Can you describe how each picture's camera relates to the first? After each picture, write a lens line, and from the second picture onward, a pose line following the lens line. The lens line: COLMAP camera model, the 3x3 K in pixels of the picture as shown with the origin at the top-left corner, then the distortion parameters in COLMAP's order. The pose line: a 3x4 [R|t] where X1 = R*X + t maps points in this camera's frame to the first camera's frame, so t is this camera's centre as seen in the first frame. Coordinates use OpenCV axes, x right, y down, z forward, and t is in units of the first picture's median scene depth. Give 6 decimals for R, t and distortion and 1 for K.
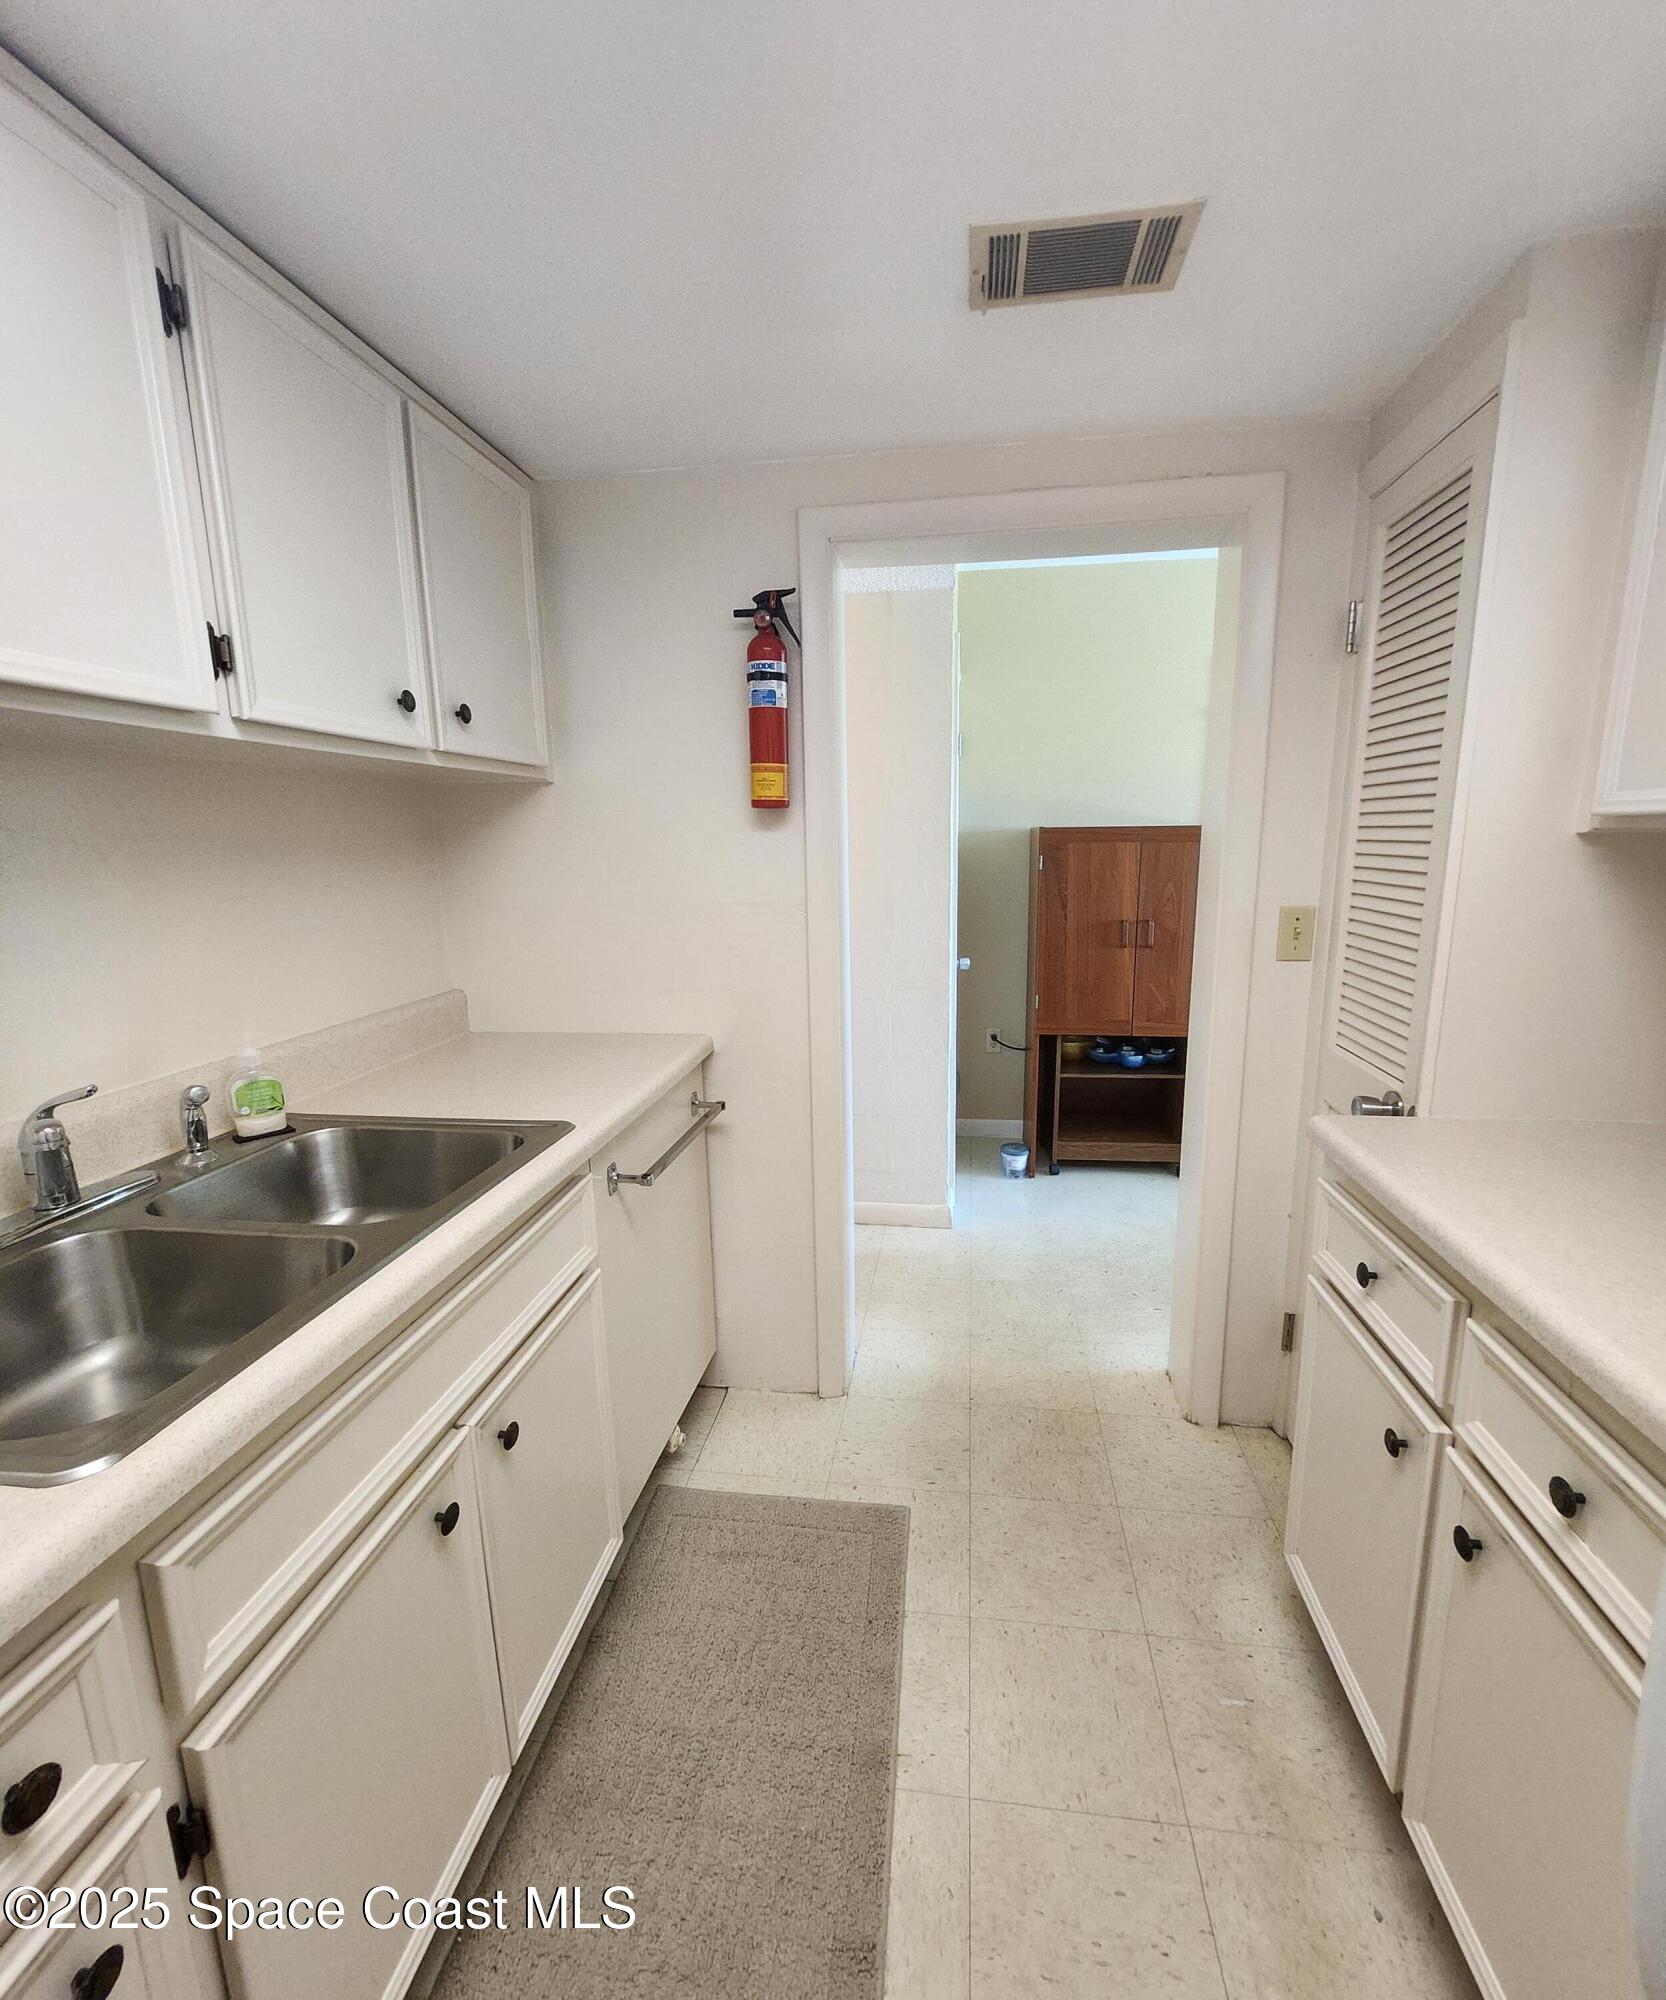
lens RADIAL K [[865.2, 0, 833.0], [0, 865.2, 1000.0], [0, 0, 1]] dist [0.012565, -0.000588]
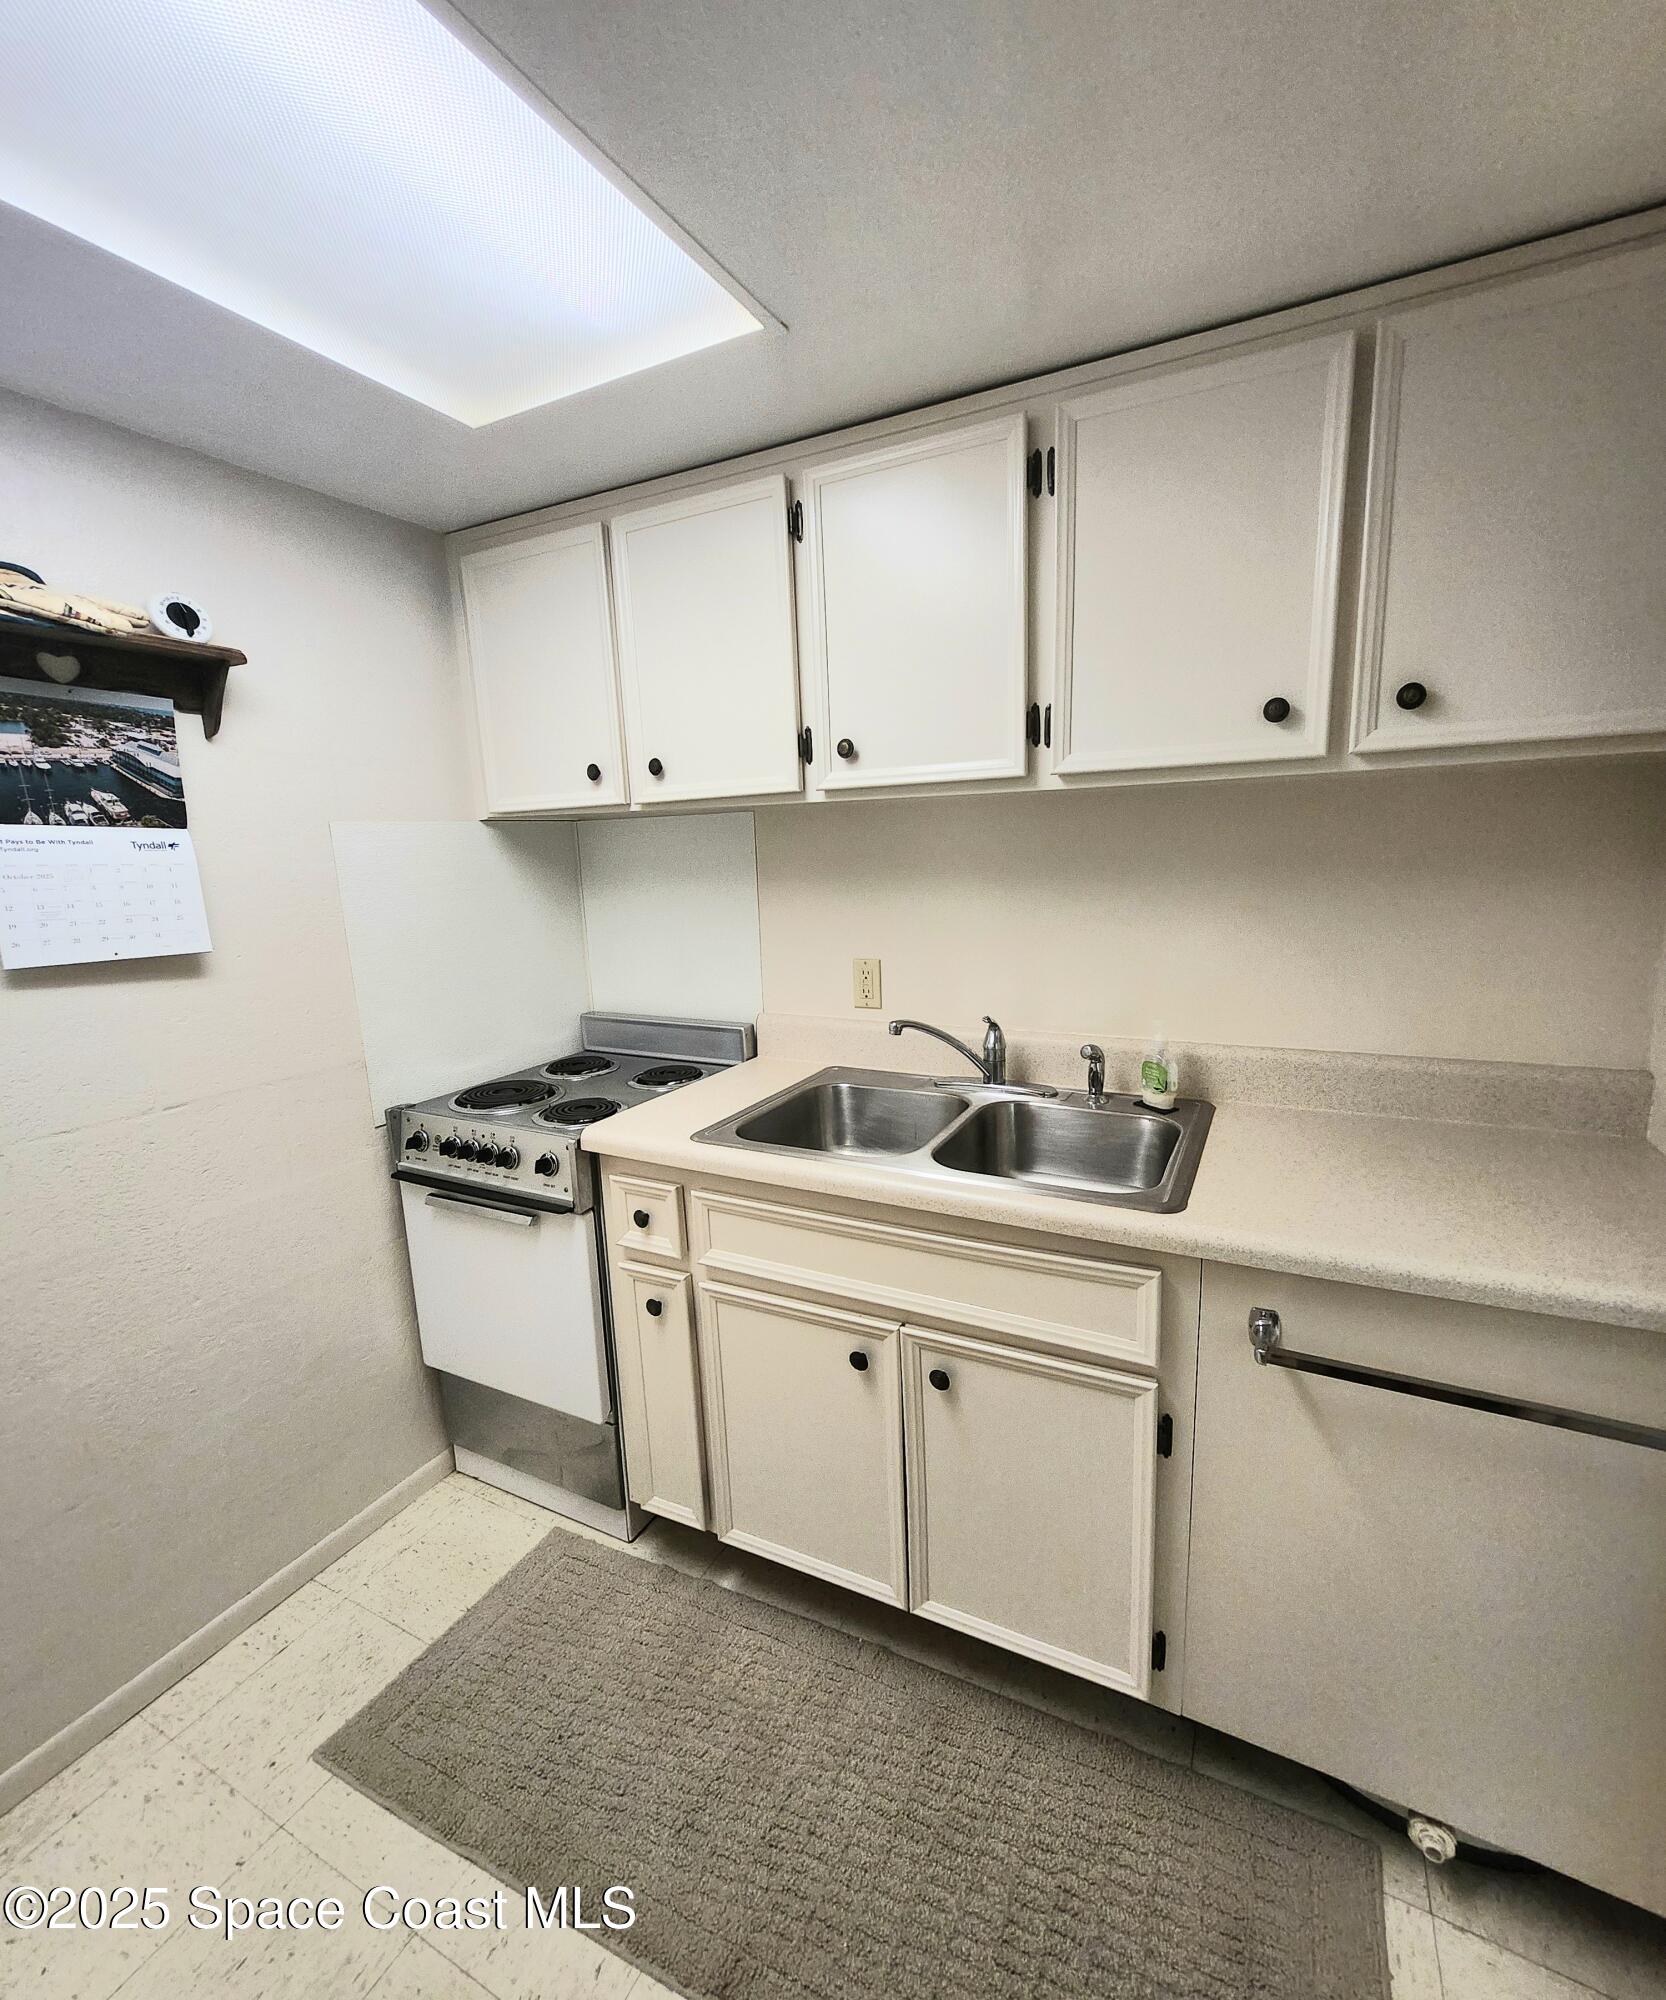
lens RADIAL K [[865.2, 0, 833.0], [0, 865.2, 1000.0], [0, 0, 1]] dist [0.012565, -0.000588]
pose [[-0.291456, 0.202055, -0.935001, 0.561880], [-0.128502, 0.960308, 0.247580, -0.230145], [0.947914, 0.192308, -0.253923, 0.886990]]
